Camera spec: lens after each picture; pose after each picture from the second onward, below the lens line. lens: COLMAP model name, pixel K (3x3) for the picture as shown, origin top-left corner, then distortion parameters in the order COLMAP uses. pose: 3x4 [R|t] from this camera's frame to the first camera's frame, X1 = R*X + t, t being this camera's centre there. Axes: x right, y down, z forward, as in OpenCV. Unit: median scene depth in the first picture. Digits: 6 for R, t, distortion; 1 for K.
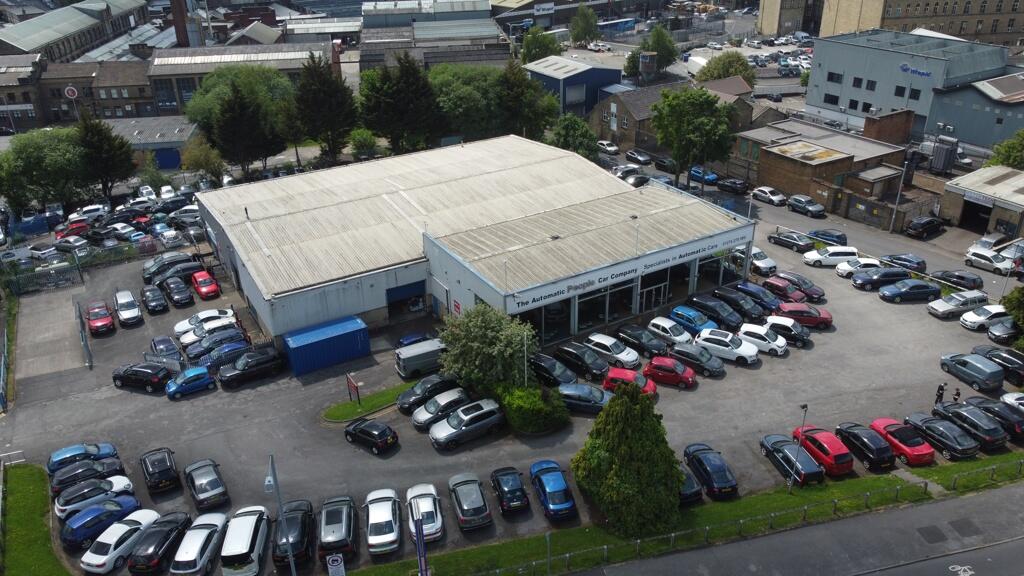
lens RADIAL K [[777.2, 0, 512.0], [0, 777.2, 288.0], [0, 0, 1]] dist [0.004347, -0.004053]
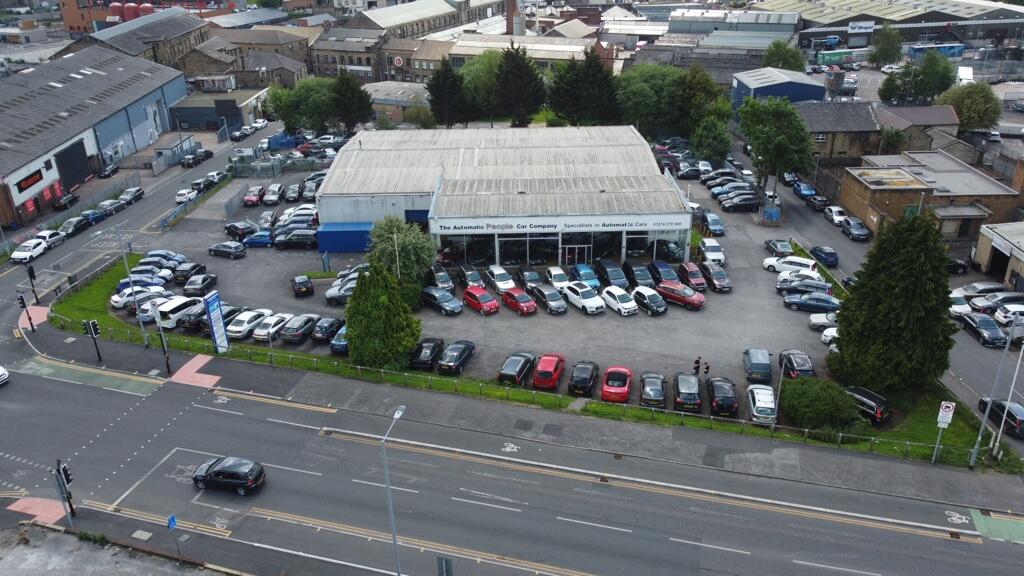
lens RADIAL K [[777.2, 0, 512.0], [0, 777.2, 288.0], [0, 0, 1]] dist [0.004347, -0.004053]
pose [[0.860908, 0.224954, -0.456326, 0.454119], [-0.230111, 0.972119, 0.045095, 0.021052], [0.453748, 0.066183, 0.888669, -0.059694]]
